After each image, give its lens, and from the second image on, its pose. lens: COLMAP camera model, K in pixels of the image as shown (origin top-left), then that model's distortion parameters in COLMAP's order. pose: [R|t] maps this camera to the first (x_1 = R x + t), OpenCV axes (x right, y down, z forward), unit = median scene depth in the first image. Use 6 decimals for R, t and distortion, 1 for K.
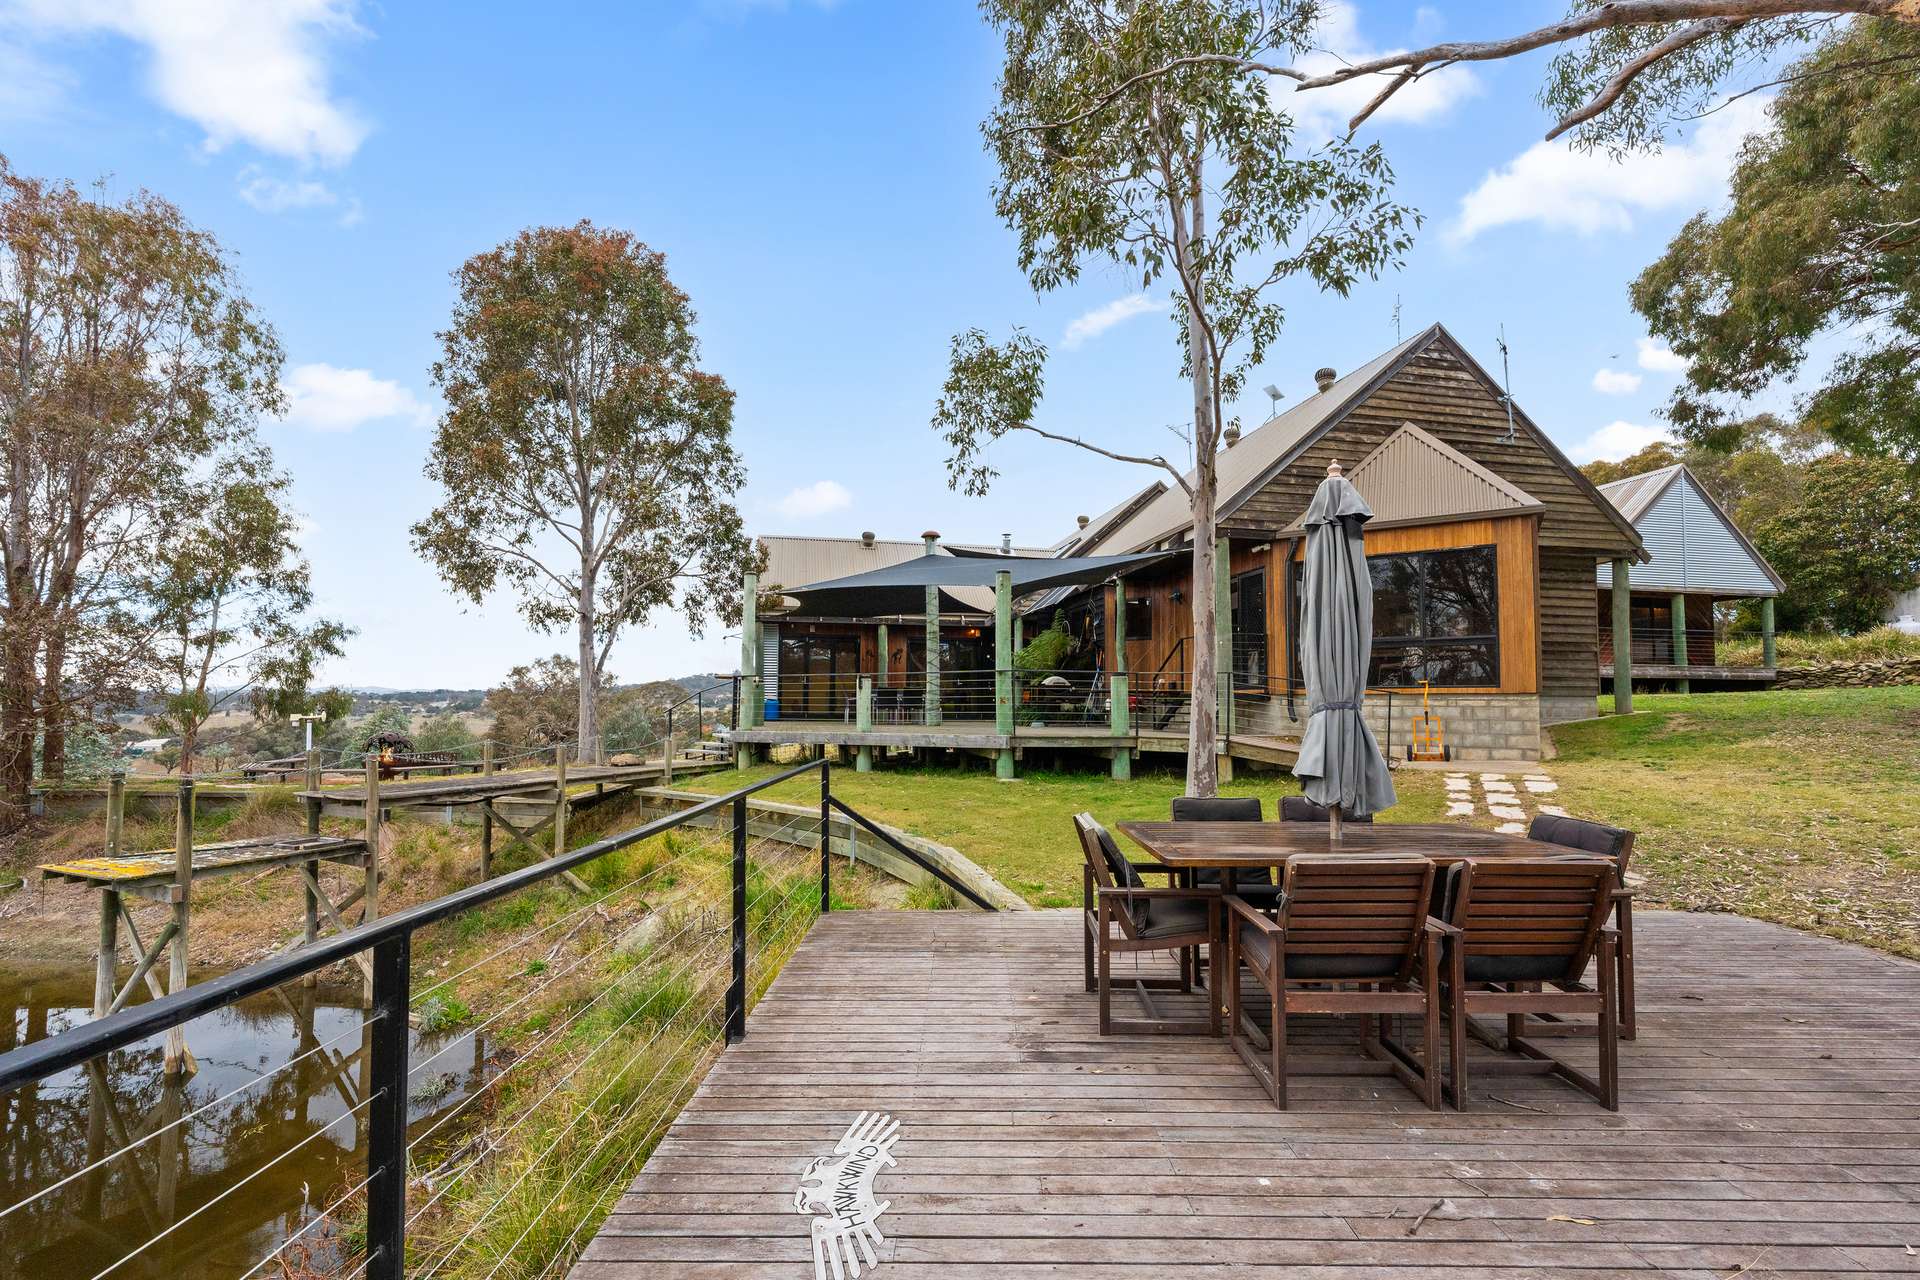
lens RADIAL K [[775.3, 0, 960.0], [0, 775.3, 640.0], [0, 0, 1]] dist [-0.027034, -0.000075]
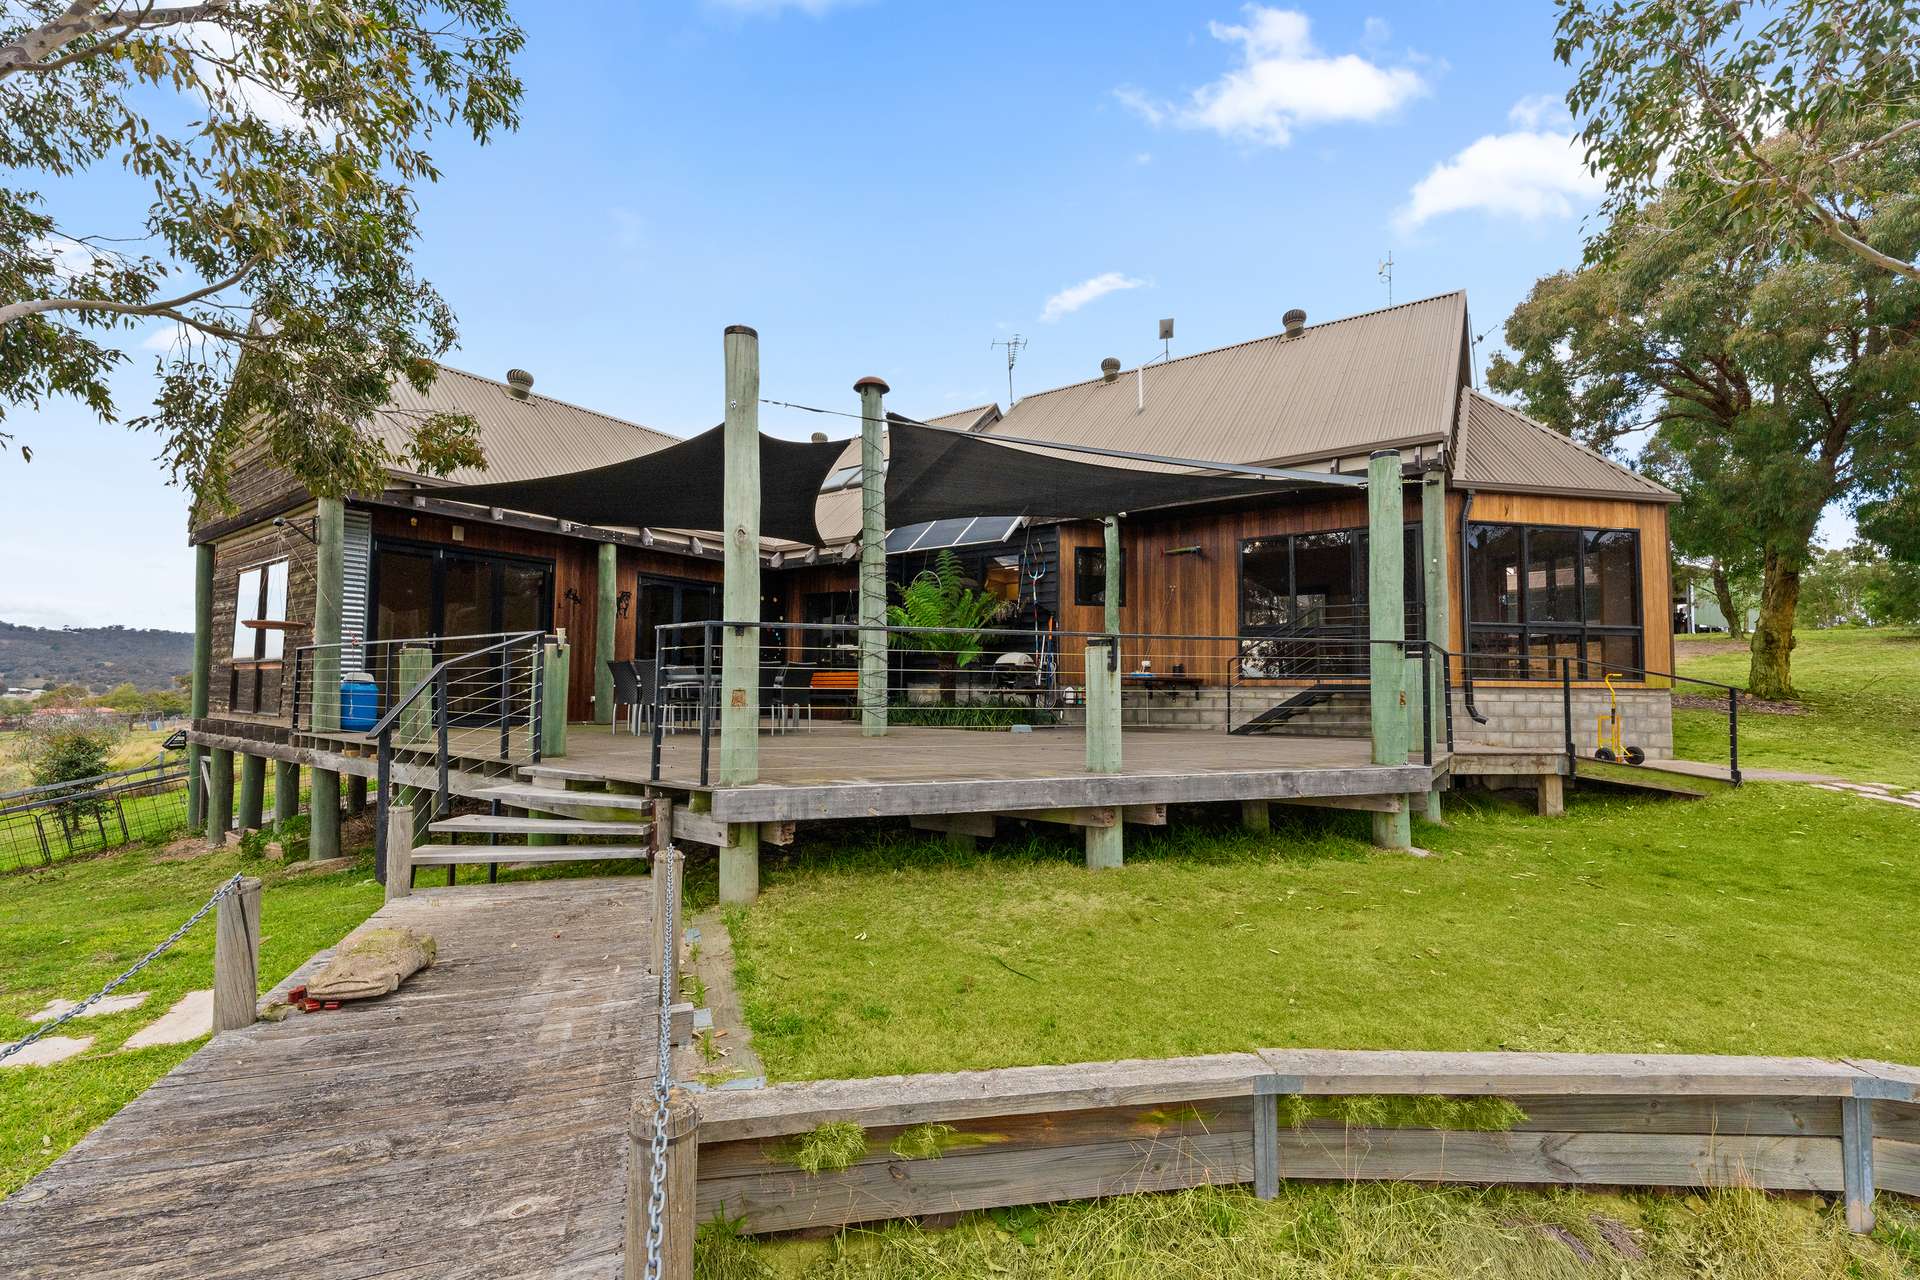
lens RADIAL K [[775.3, 0, 960.0], [0, 775.3, 640.0], [0, 0, 1]] dist [-0.027034, -0.000075]
pose [[0.741484, 0.044194, 0.669513, -0.499001], [-0.062575, 0.998034, 0.003421, 0.055002], [-0.668046, -0.044431, 0.742793, 0.808005]]
